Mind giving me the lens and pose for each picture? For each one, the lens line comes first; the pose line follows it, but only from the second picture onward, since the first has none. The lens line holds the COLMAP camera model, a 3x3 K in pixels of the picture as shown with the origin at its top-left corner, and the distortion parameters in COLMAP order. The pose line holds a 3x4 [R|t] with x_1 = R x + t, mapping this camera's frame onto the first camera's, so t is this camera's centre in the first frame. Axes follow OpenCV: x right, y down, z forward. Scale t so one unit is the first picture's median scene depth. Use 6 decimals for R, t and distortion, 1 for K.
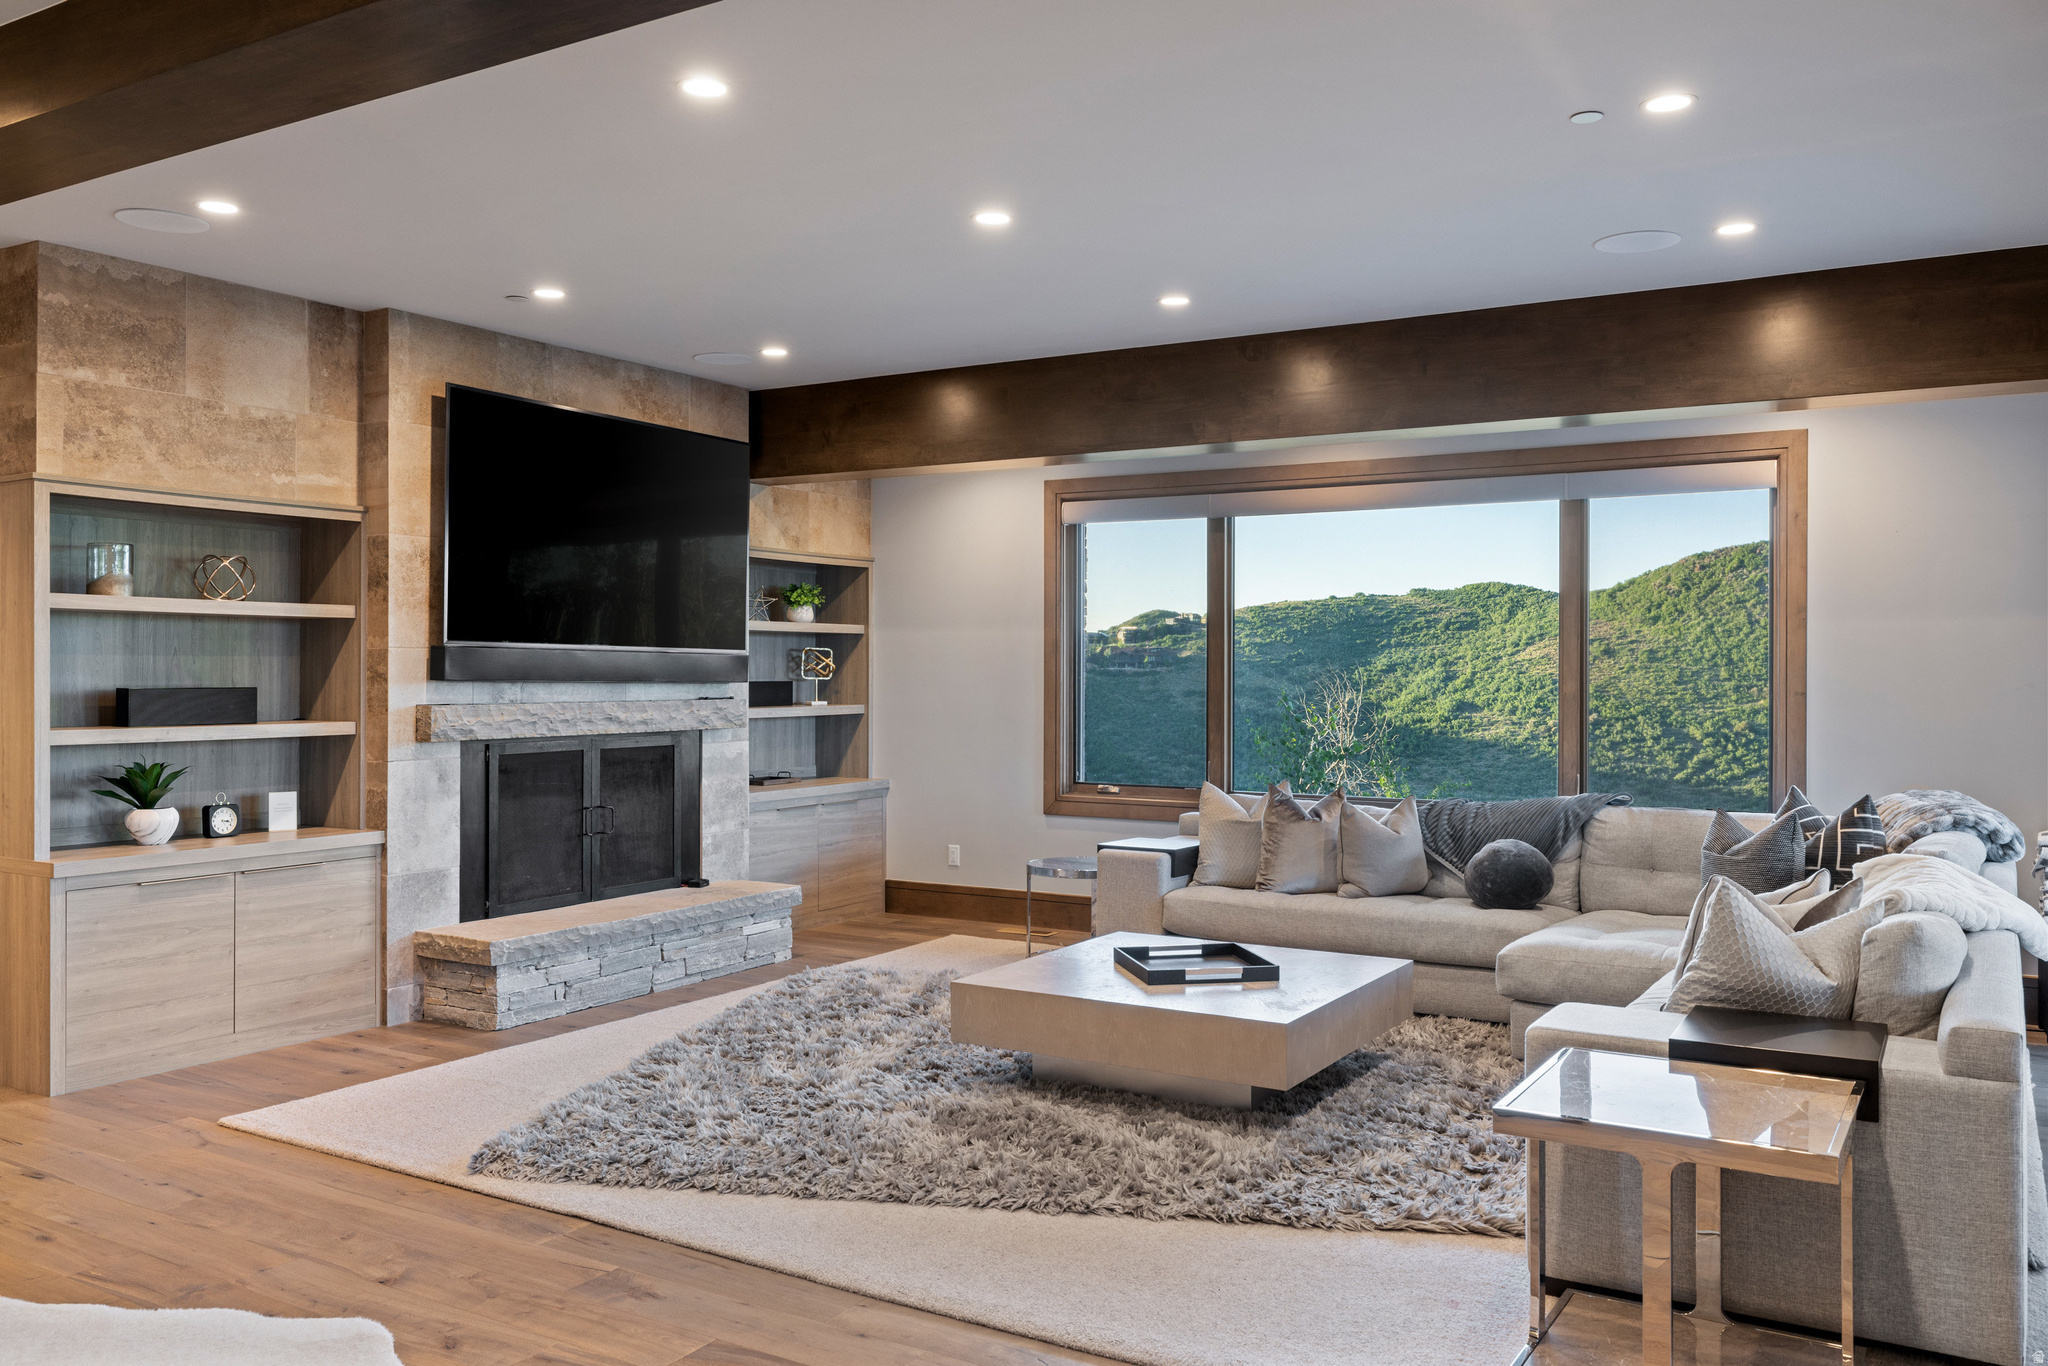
lens RADIAL K [[1591.7, 0, 1029.5], [0, 1591.7, 683.0], [0, 0, 1]] dist [0.013507, 0.003068]
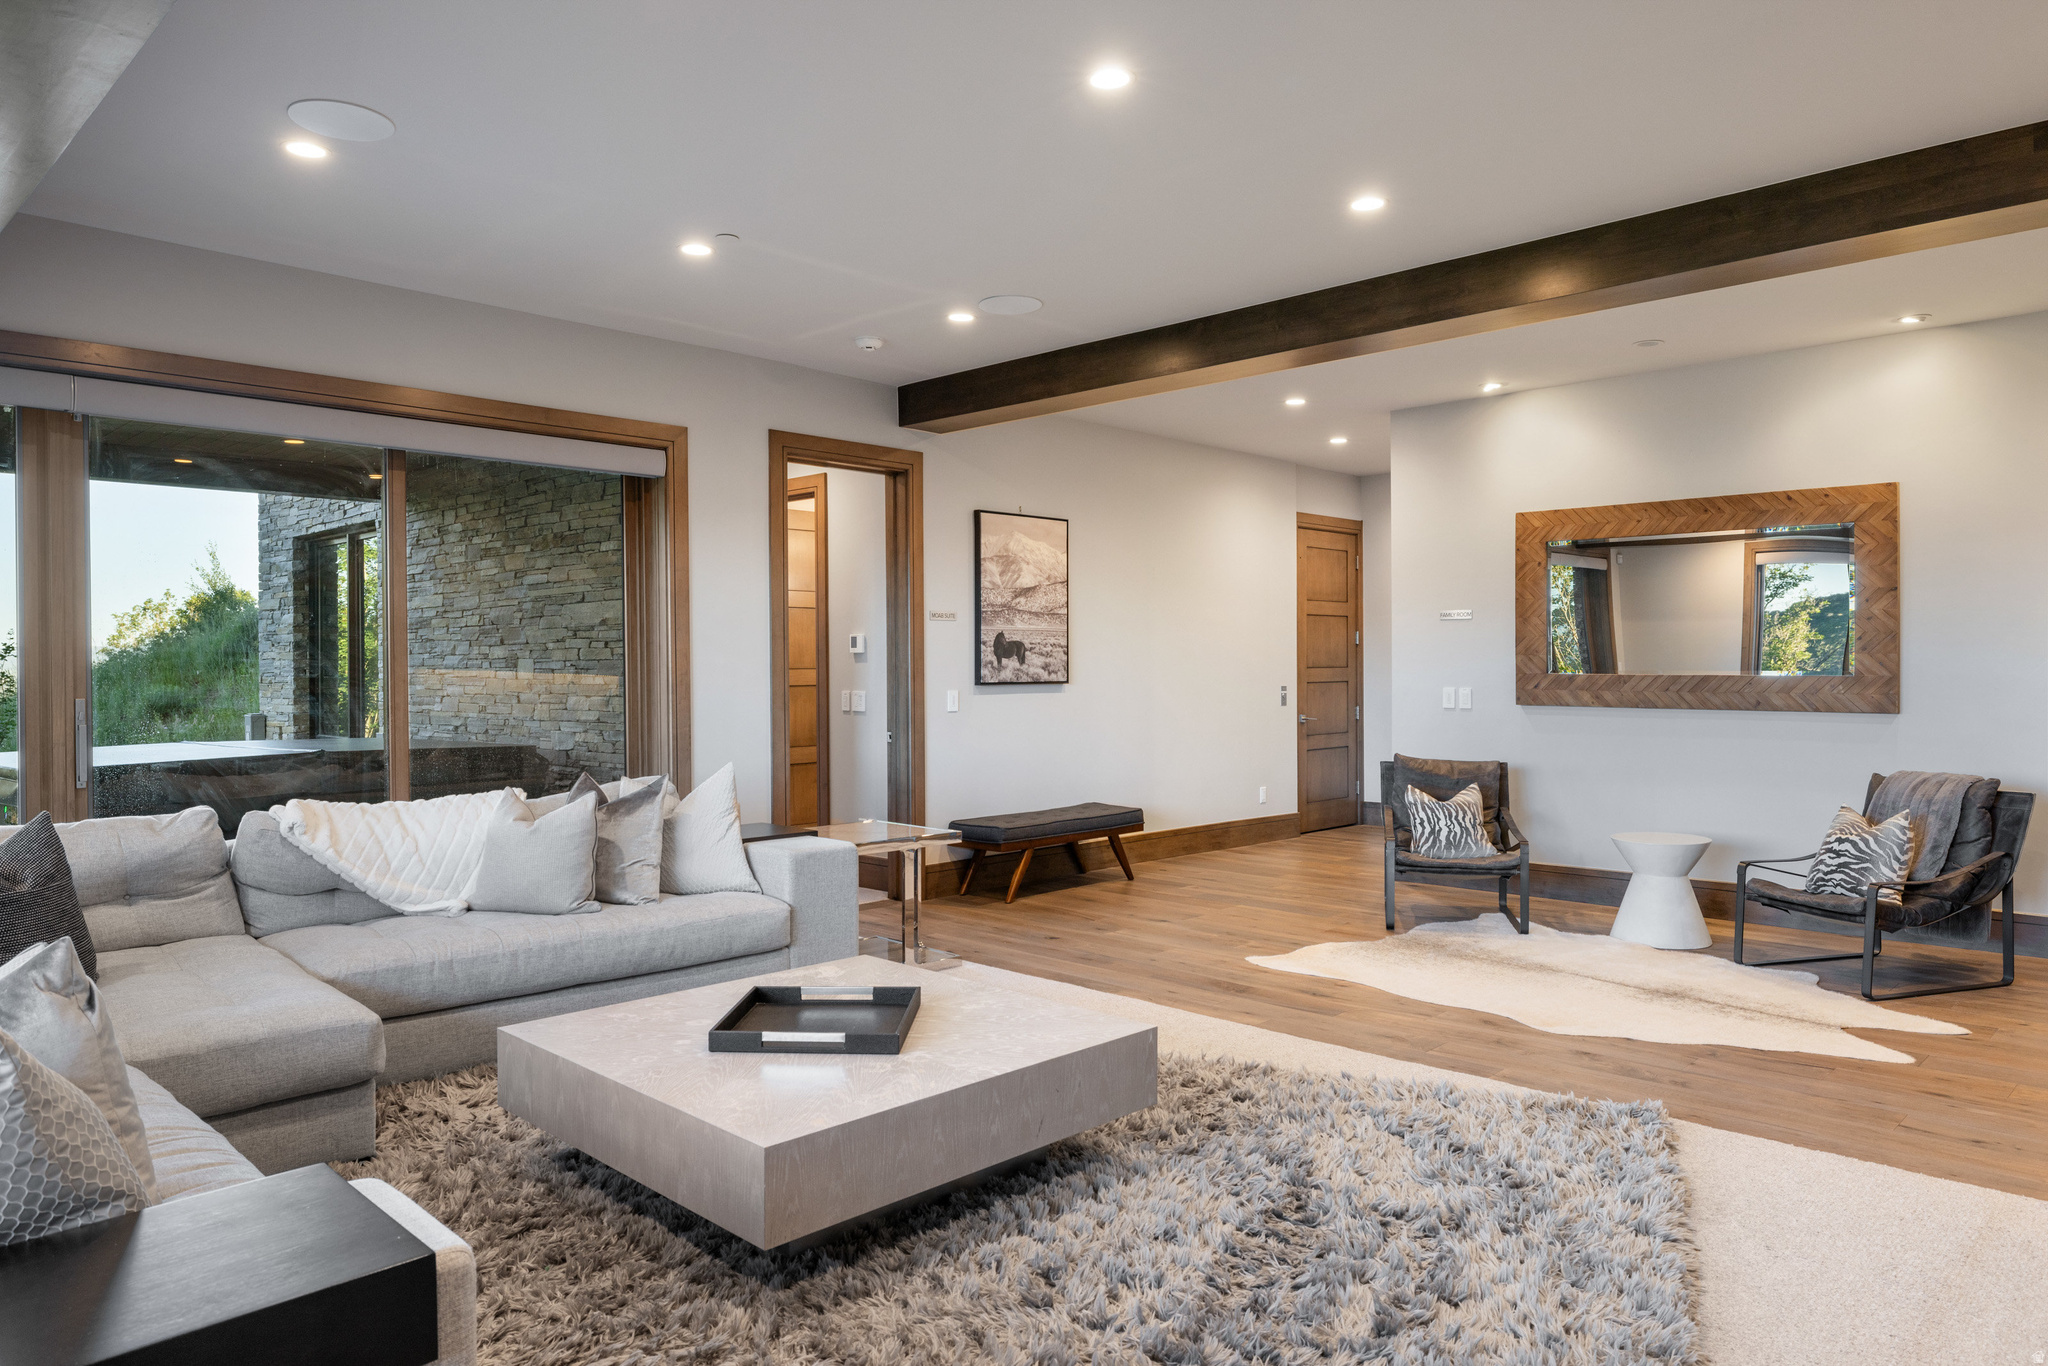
lens RADIAL K [[1307.6, 0, 1017.3], [0, 1307.6, 677.3], [0, 0, 1]] dist [-0.006308, -0.000738]
pose [[-0.968113, 0.000059, 0.250514, -0.091430], [0.004930, 0.999811, 0.018817, 0.006263], [-0.250465, 0.019452, -0.967930, 1.008114]]
